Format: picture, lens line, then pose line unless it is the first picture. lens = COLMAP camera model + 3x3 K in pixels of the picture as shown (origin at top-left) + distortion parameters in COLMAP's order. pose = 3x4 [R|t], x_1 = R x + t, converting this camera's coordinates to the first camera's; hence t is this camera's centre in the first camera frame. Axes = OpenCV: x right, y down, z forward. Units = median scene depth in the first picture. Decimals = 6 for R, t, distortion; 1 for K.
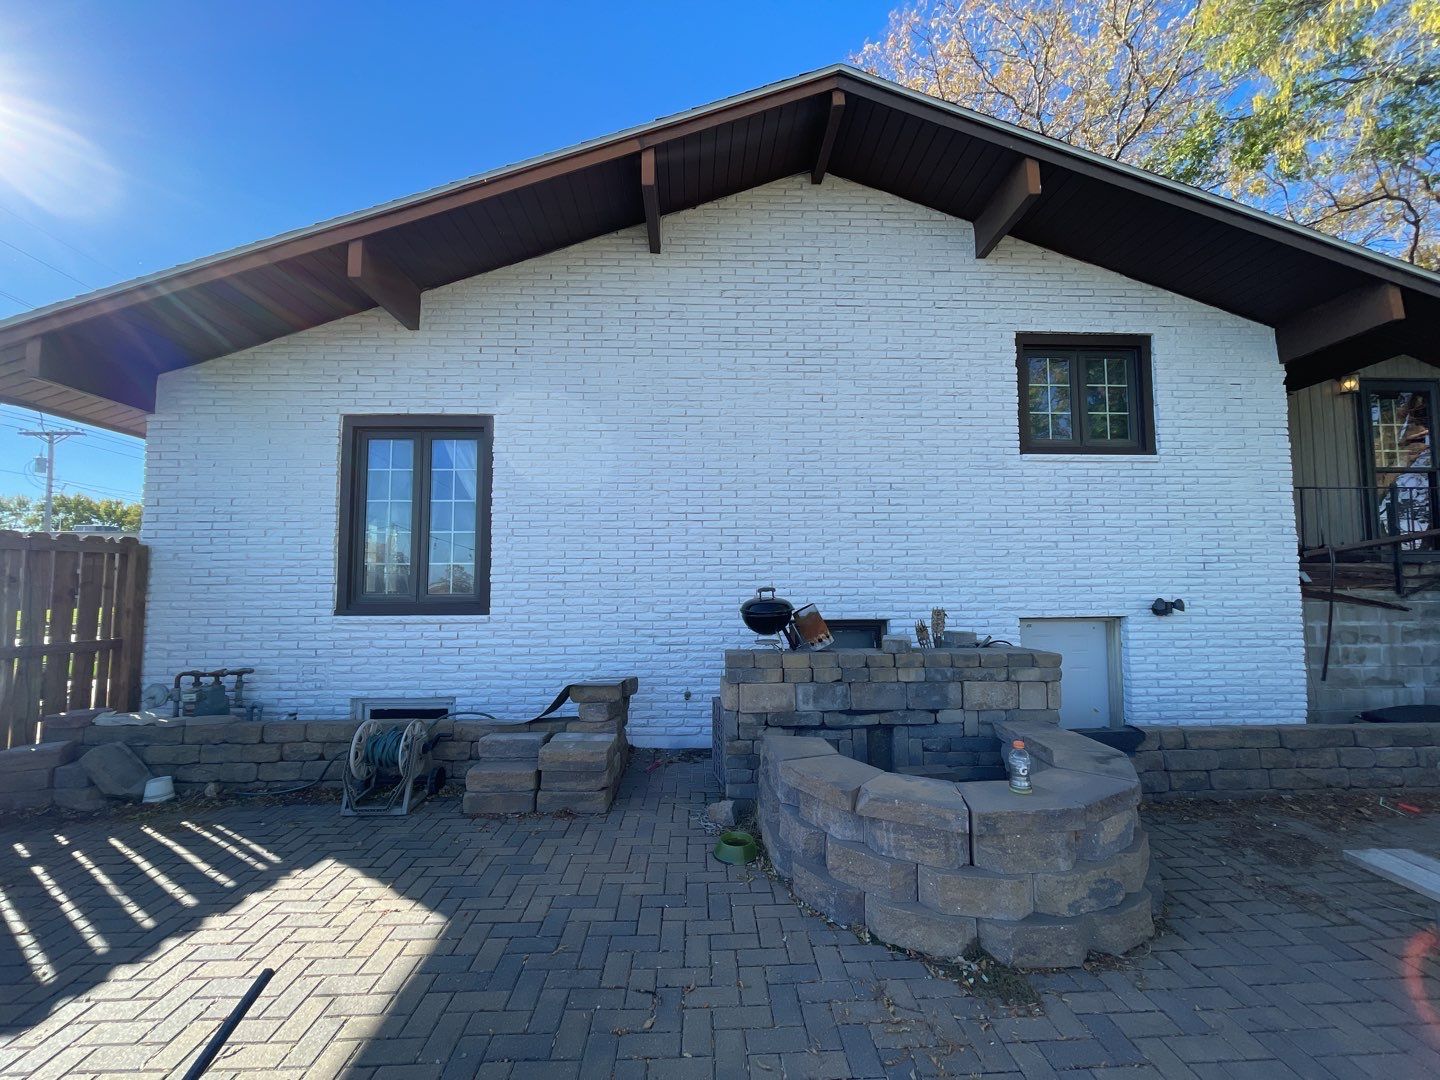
lens RADIAL K [[579.5, 0, 715.5], [0, 579.5, 546.4], [0, 0, 1]] dist [-0.001113, -0.000949]
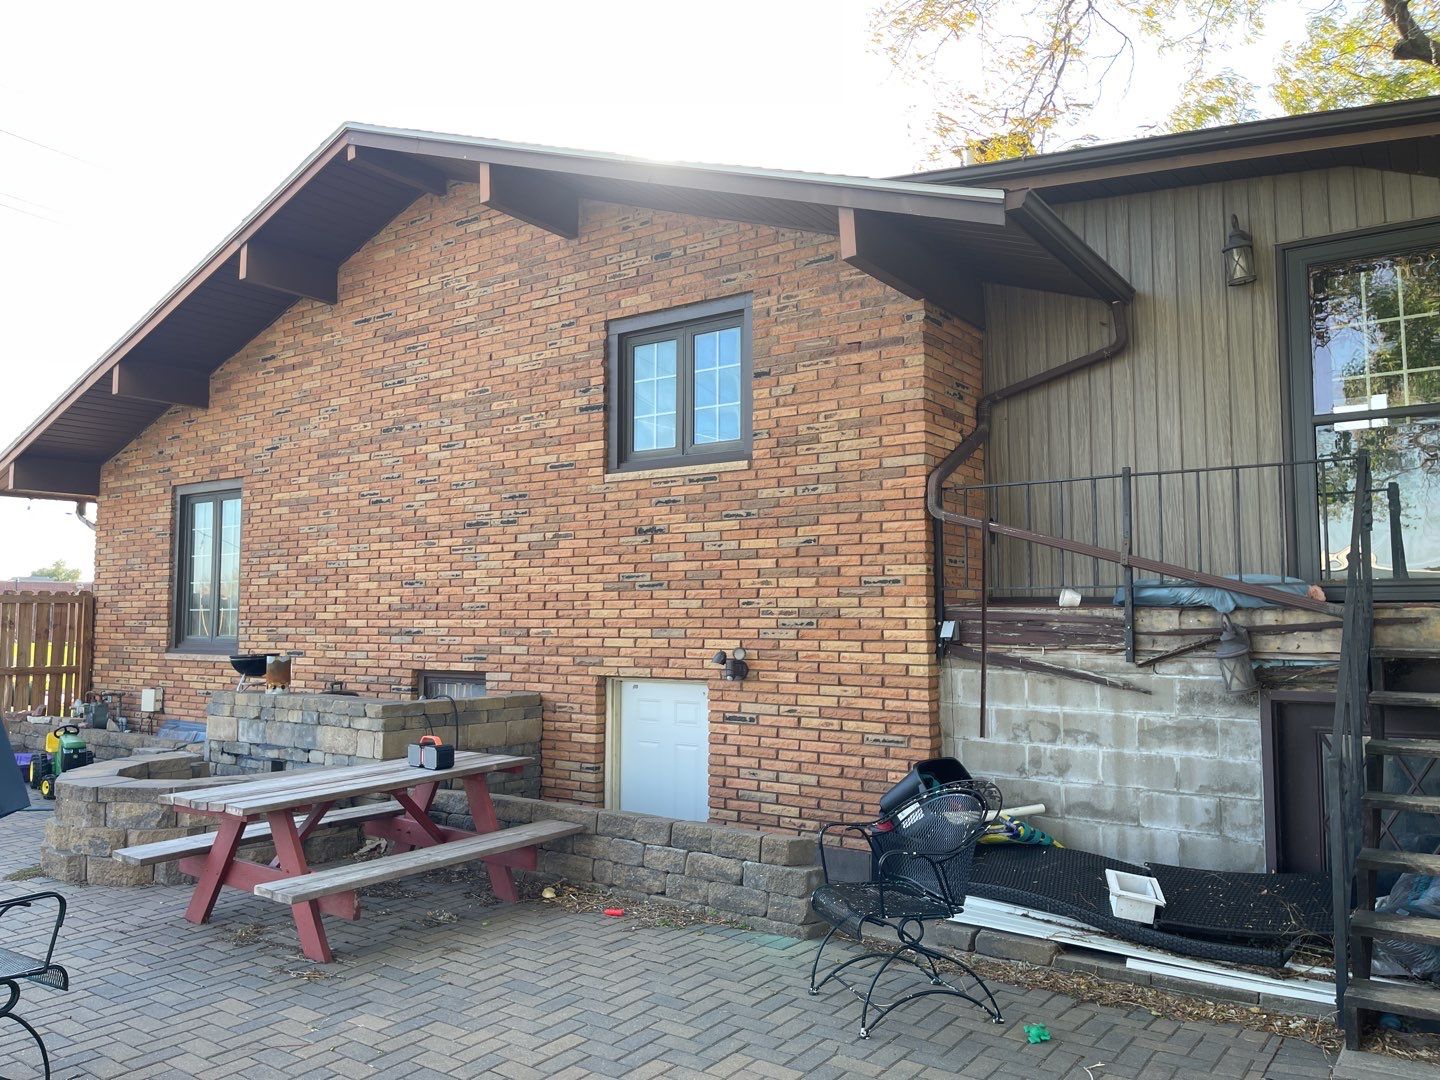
lens RADIAL K [[1086.6, 0, 720.5], [0, 1086.6, 540.3], [0, 0, 1]] dist [0.053425, -0.066305]
pose [[0.790855, -0.038474, -0.610793, 1.604457], [0.034878, 0.999233, -0.017781, -0.034343], [0.611009, -0.007241, 0.791591, -0.108724]]
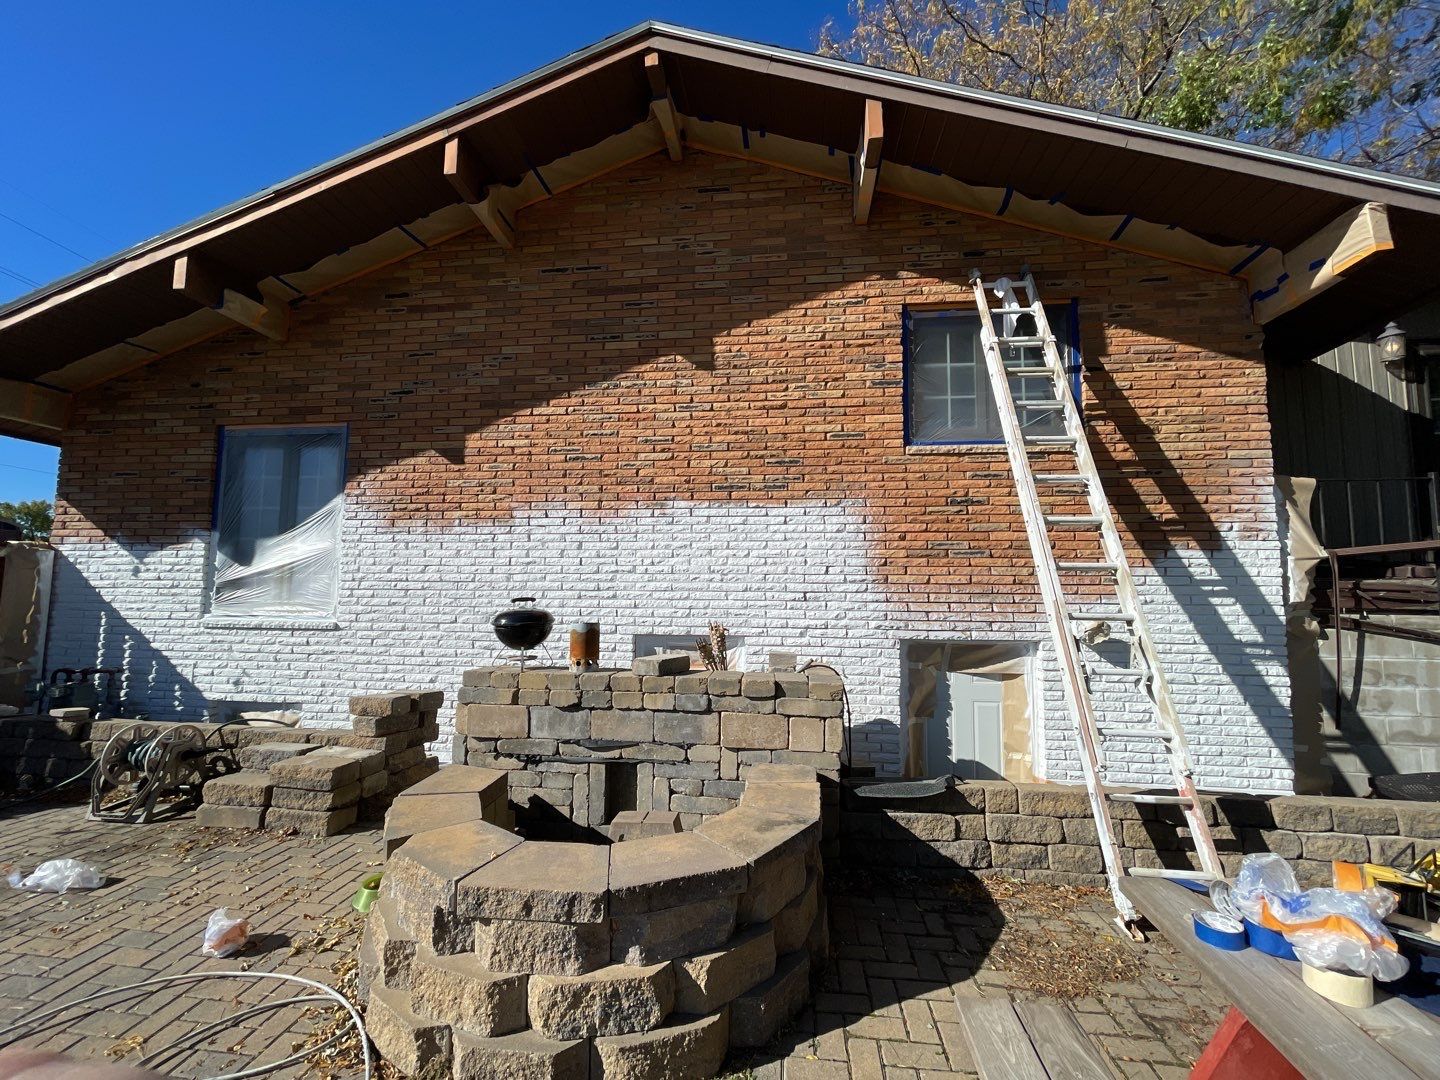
lens RADIAL K [[579.5, 0, 716.5], [0, 579.5, 546.3], [0, 0, 1]] dist [-0.001113, -0.000949]
pose [[0.987236, 0.001021, -0.159264, 0.394350], [-0.004712, 0.999729, -0.022804, 0.008616], [0.159197, 0.023263, 0.986973, 0.119079]]
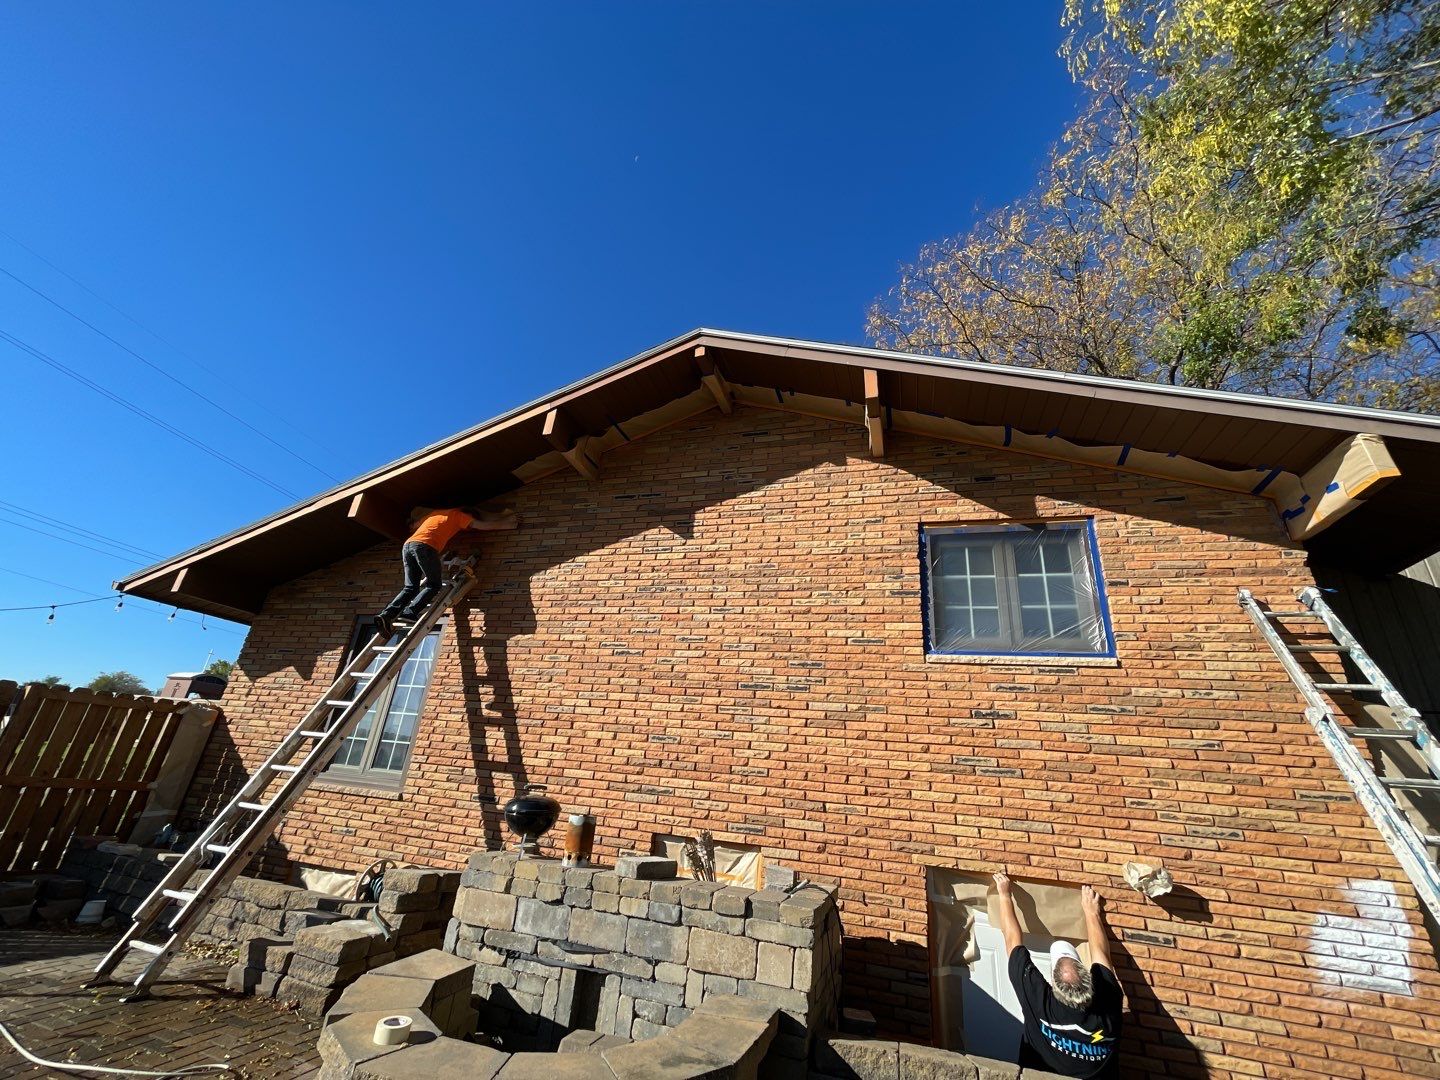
lens RADIAL K [[579.5, 0, 717.0], [0, 579.5, 545.6], [0, 0, 1]] dist [-0.001113, -0.000949]
pose [[0.938202, -0.047647, -0.342793, 0.547371], [-0.070859, 0.943050, -0.325018, -0.009109], [0.338757, 0.329222, 0.881395, 0.078127]]
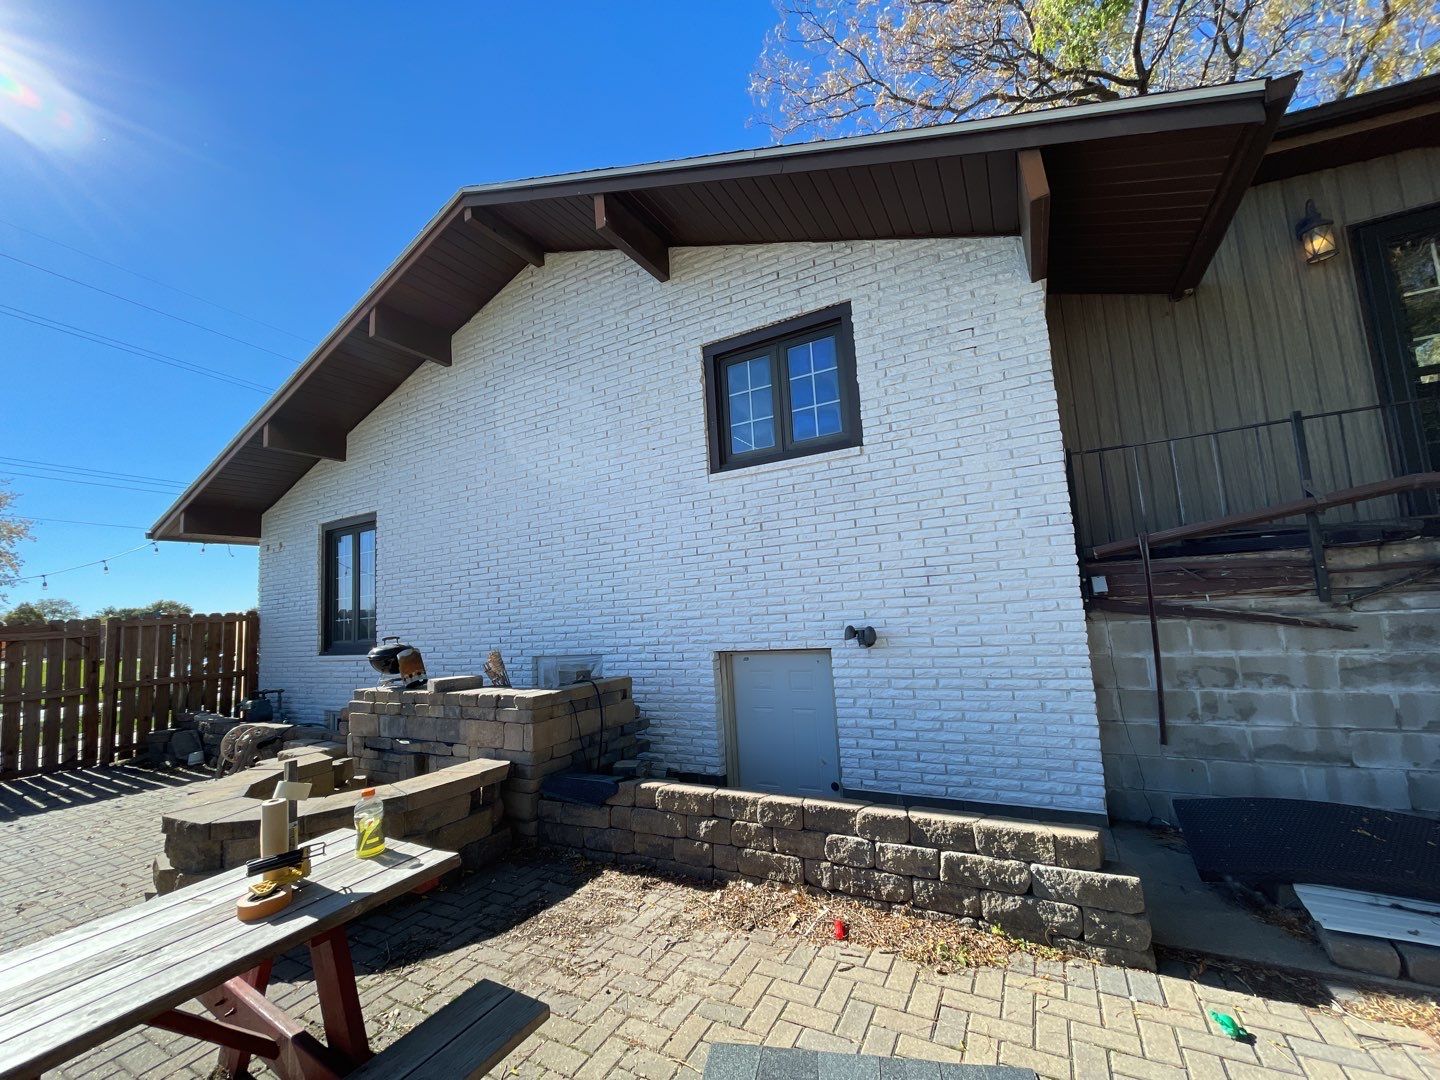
lens RADIAL K [[579.5, 0, 718.6], [0, 579.5, 545.4], [0, 0, 1]] dist [-0.001113, -0.000949]
pose [[0.855995, -0.103323, -0.506554, 1.013792], [0.089516, 0.994647, -0.051614, 0.003114], [0.509176, -0.001163, 0.860662, 0.210040]]
